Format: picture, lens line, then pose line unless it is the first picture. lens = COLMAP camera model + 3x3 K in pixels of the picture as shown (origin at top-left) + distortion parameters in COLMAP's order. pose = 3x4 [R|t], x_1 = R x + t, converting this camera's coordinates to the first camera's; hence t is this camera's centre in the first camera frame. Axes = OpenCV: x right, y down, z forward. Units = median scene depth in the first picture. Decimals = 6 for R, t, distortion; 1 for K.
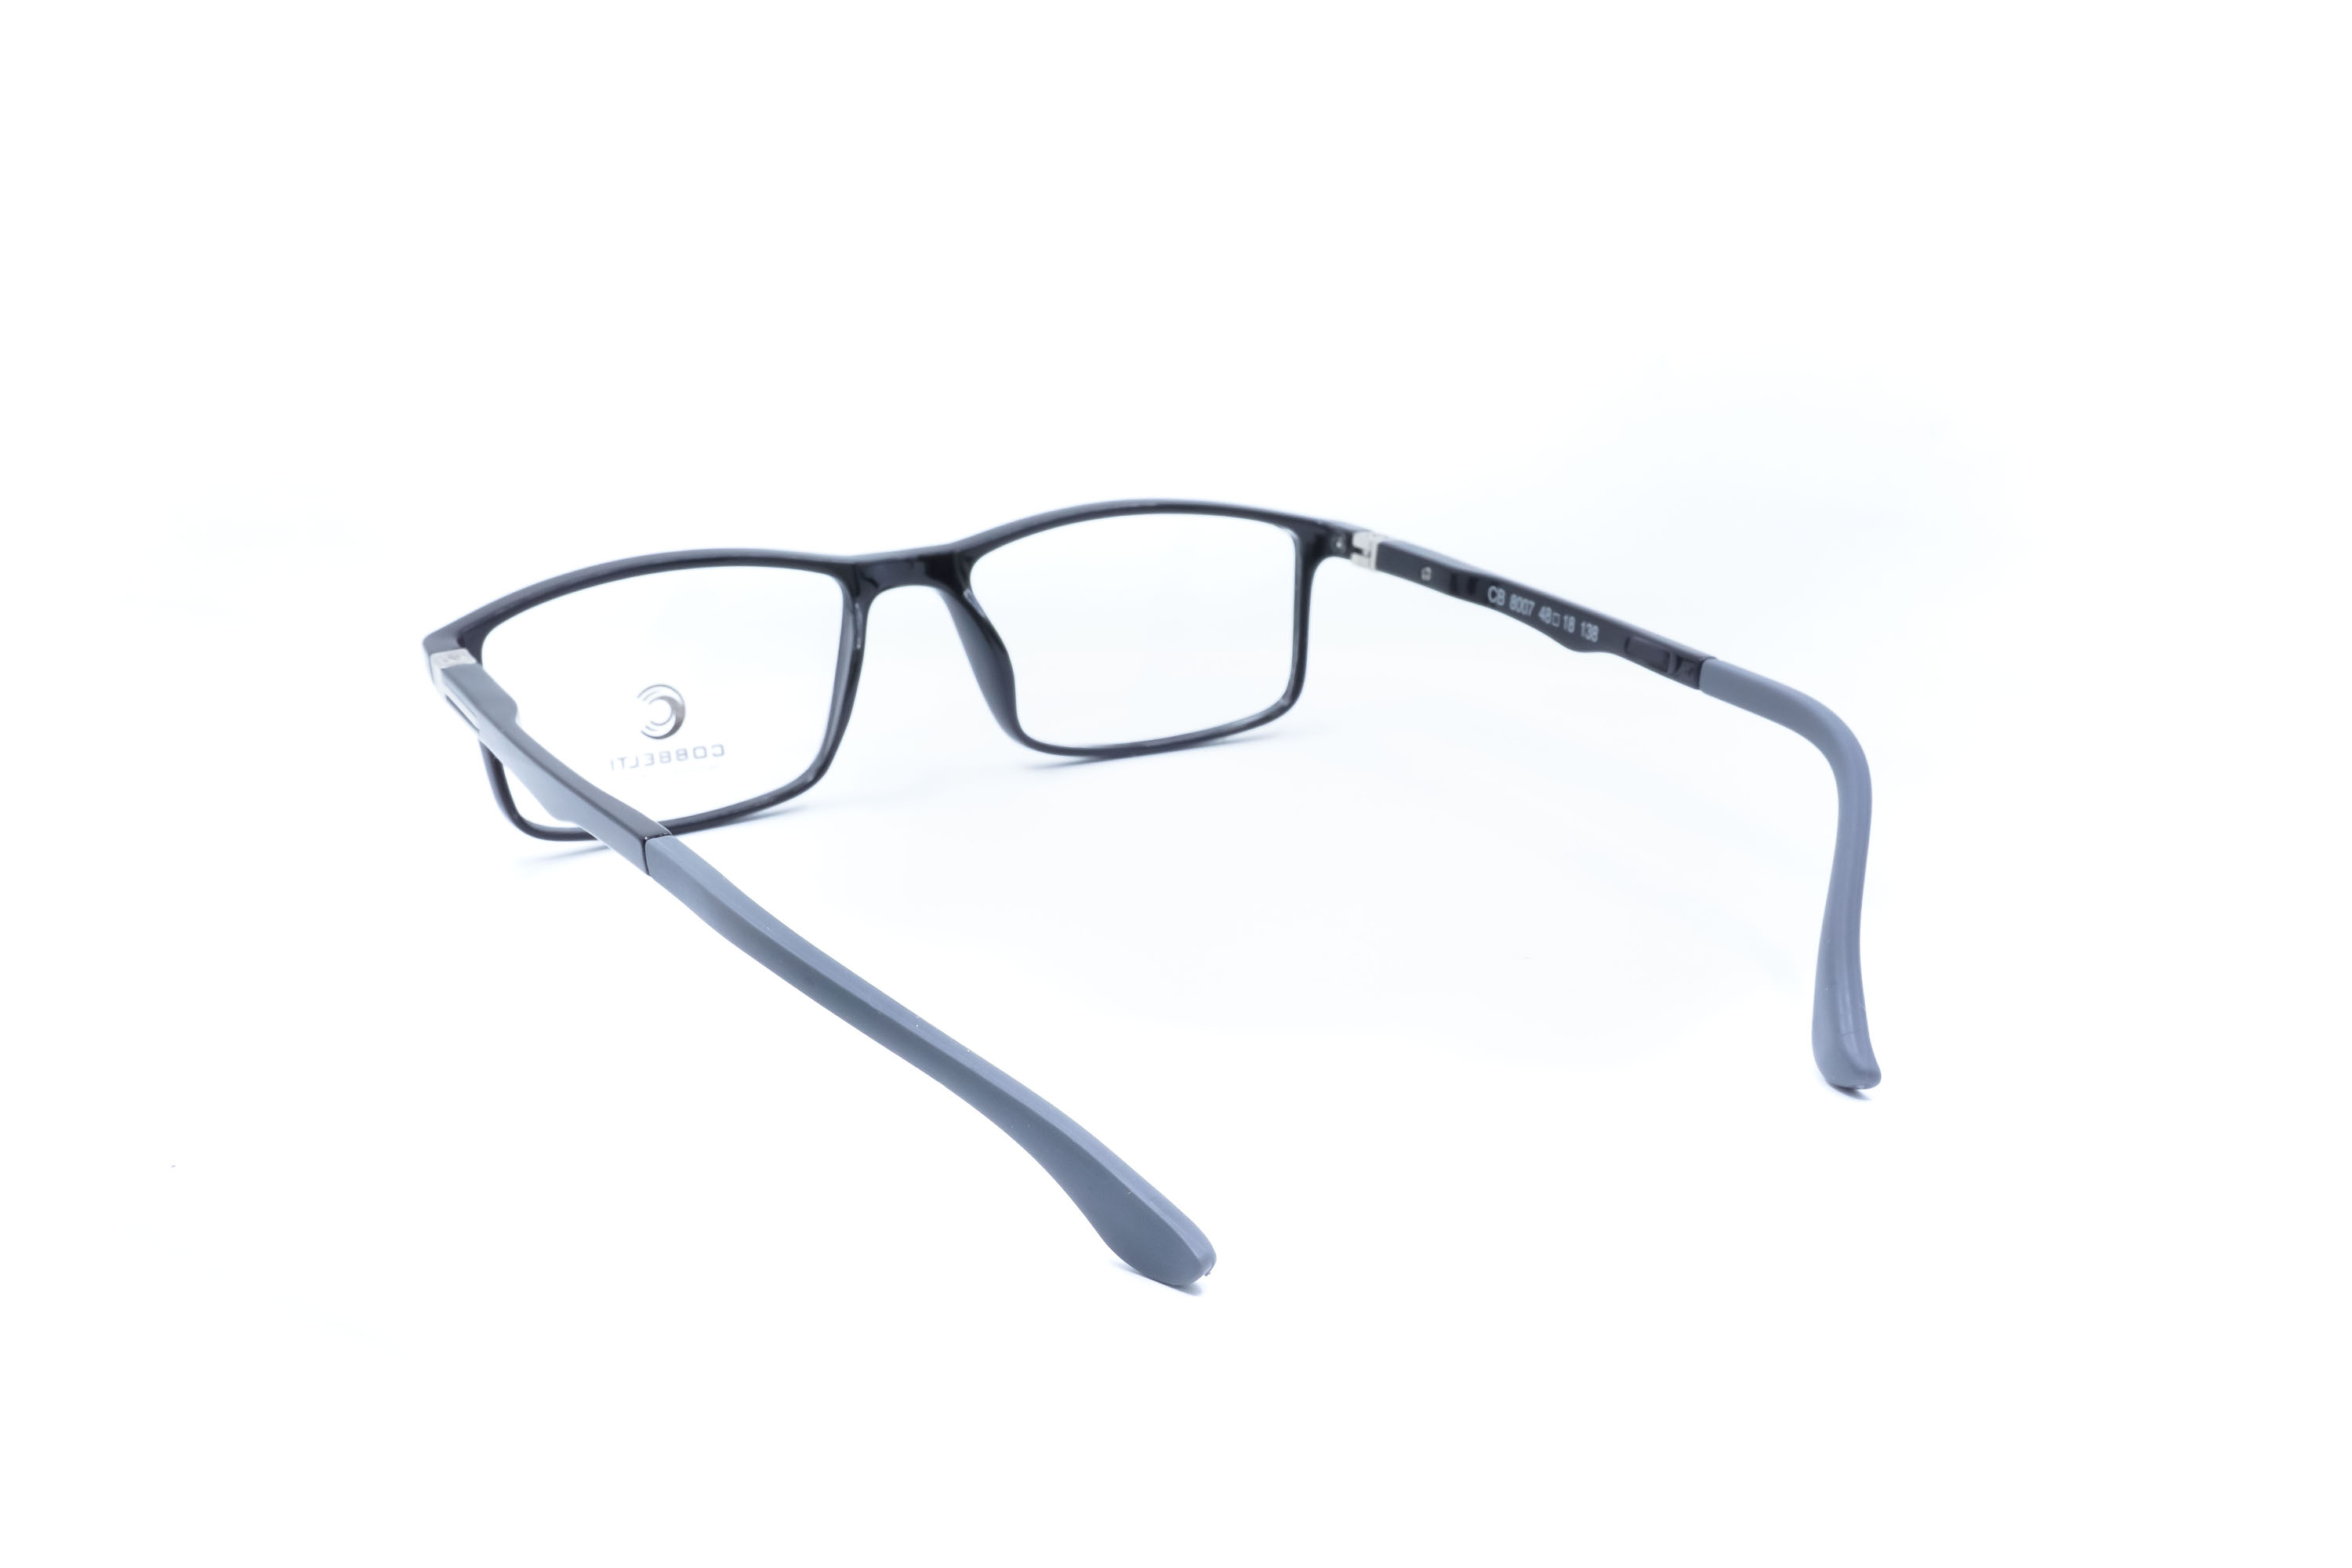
lens RADIAL K [[2622.4, 0, 1214.7], [0, 2622.4, 784.1], [0, 0, 1]] dist [0.060921, -0.002422]
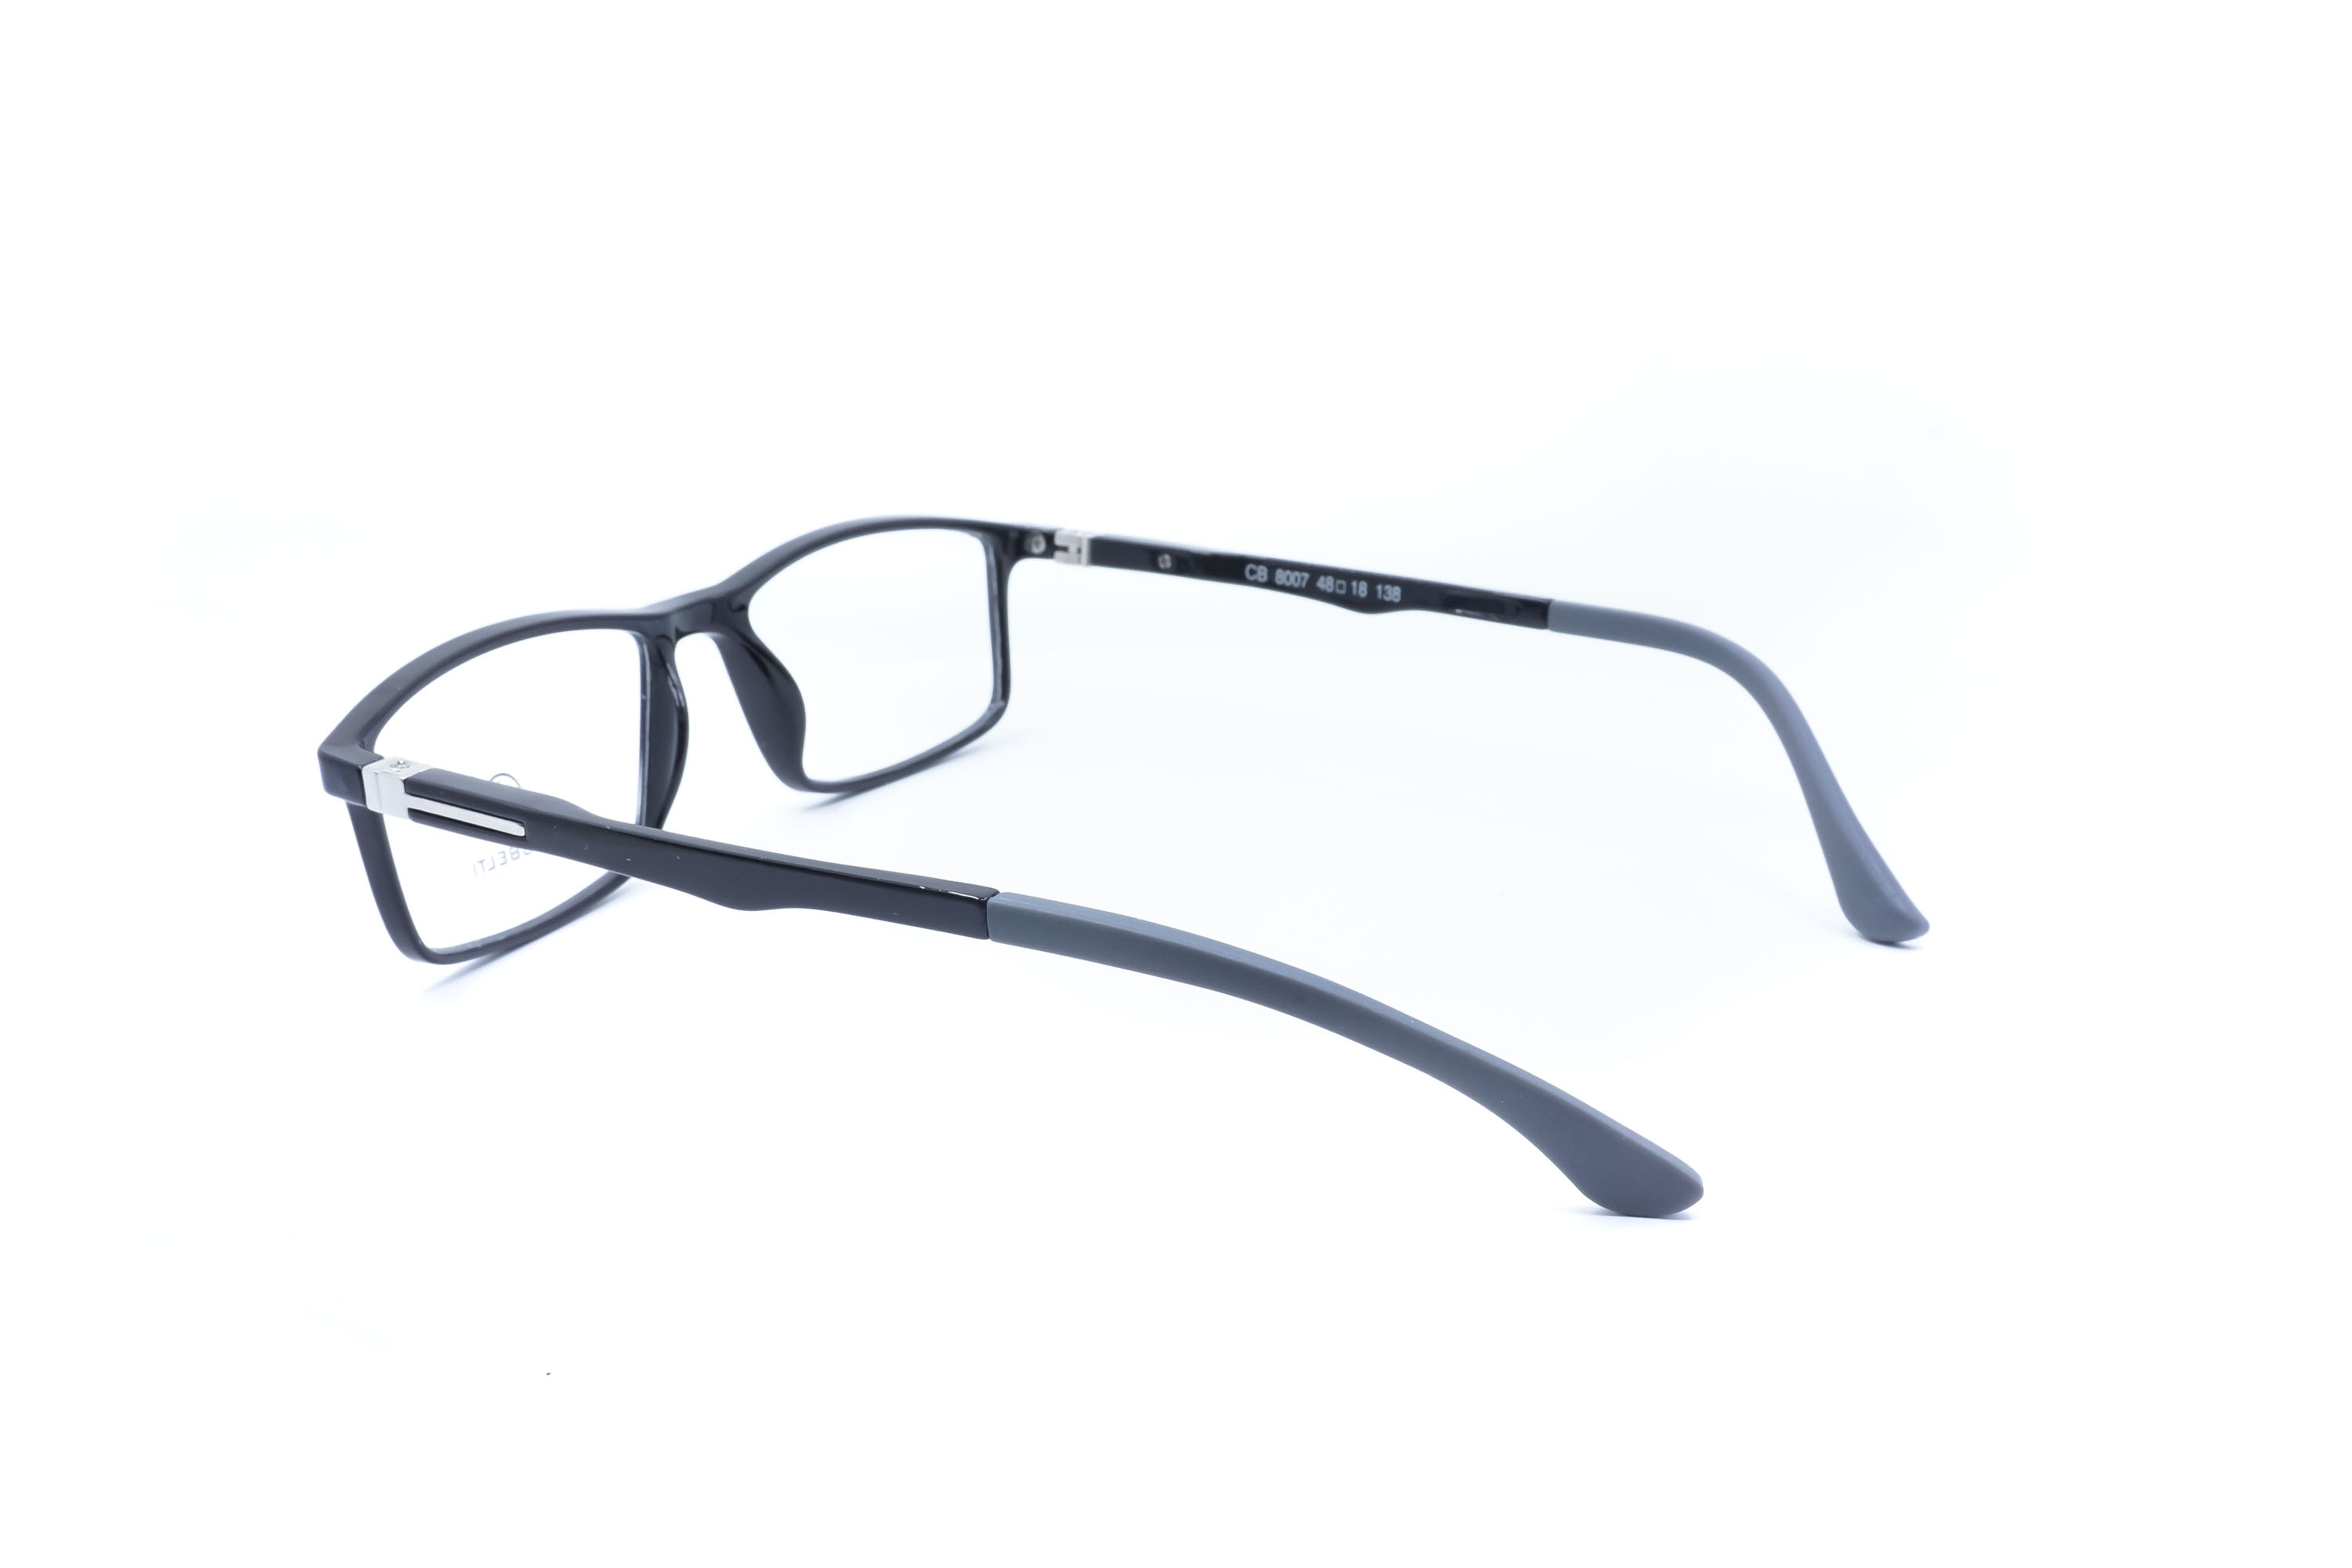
lens RADIAL K [[2622.4, 0, 1214.7], [0, 2622.4, 784.1], [0, 0, 1]] dist [0.060921, -0.002422]
pose [[0.858820, -0.149816, 0.489881, -0.425969], [0.151115, 0.987817, 0.037173, -0.029989], [-0.489482, 0.042103, 0.870996, 0.103772]]
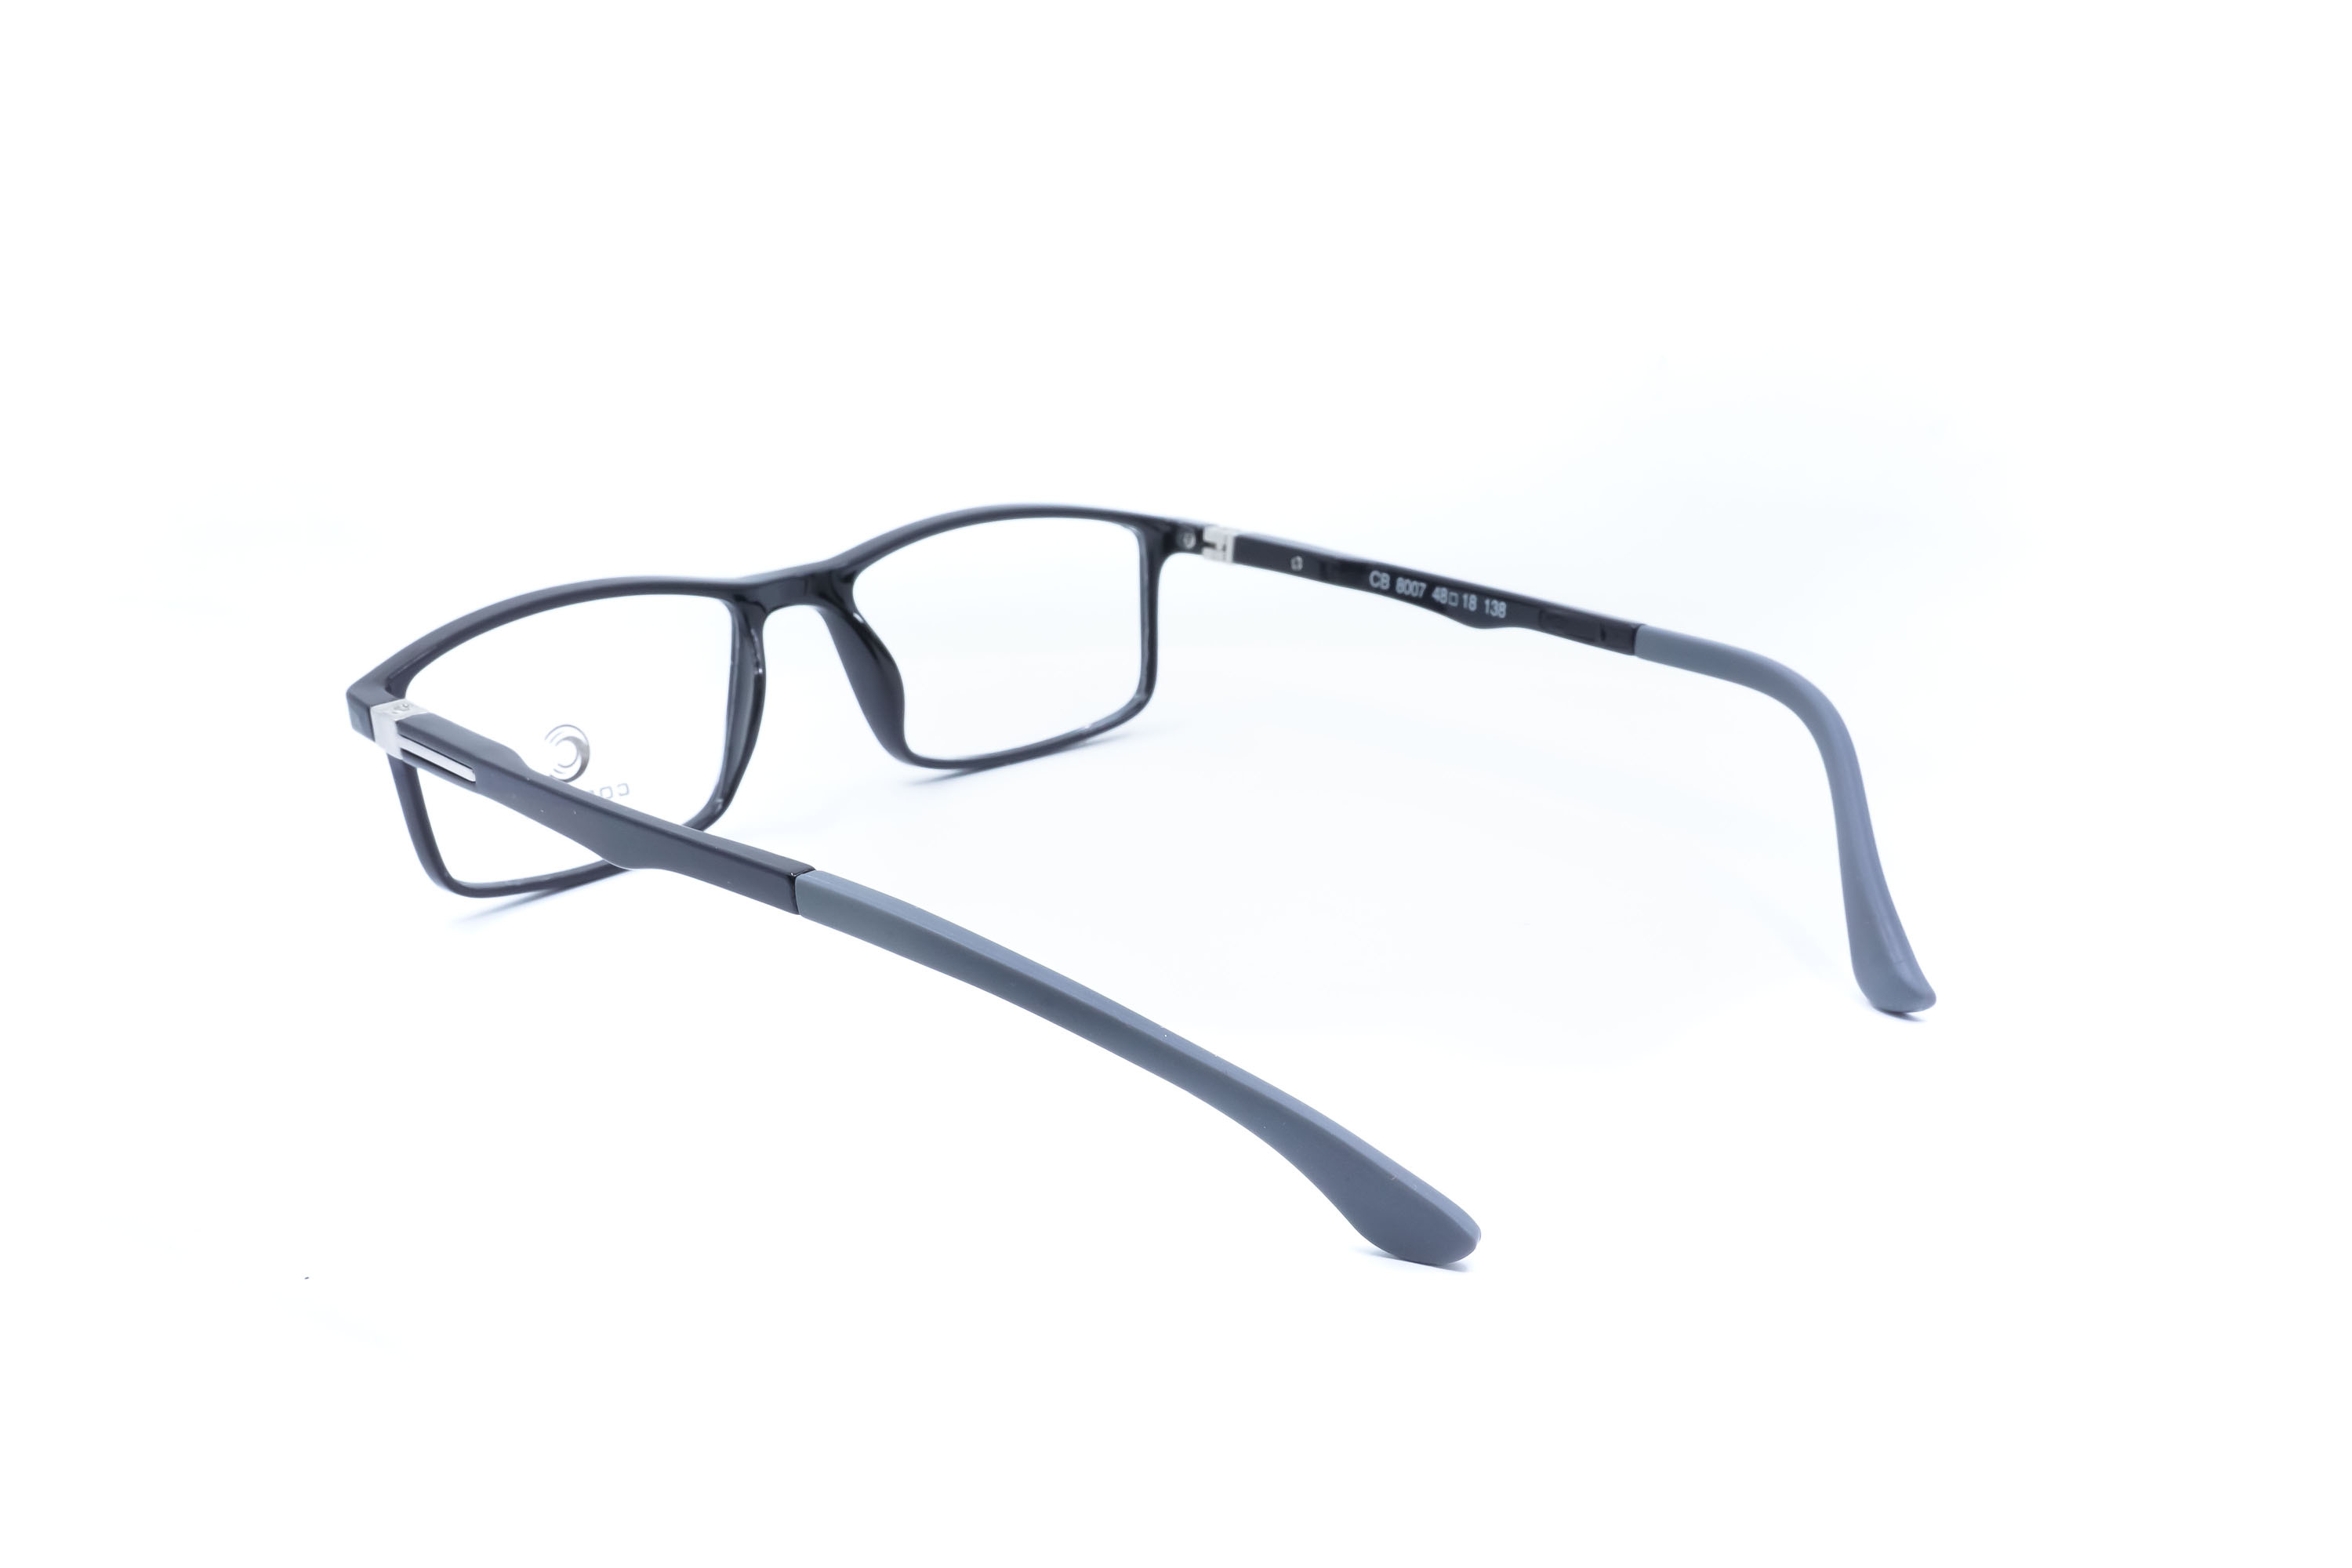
lens RADIAL K [[2622.4, 0, 1214.7], [0, 2622.4, 784.1], [0, 0, 1]] dist [0.060921, -0.002422]
pose [[0.963751, -0.078374, 0.255032, -0.221450], [0.078635, 0.996861, 0.009188, -0.006609], [-0.254951, 0.011199, 0.966889, 0.023310]]
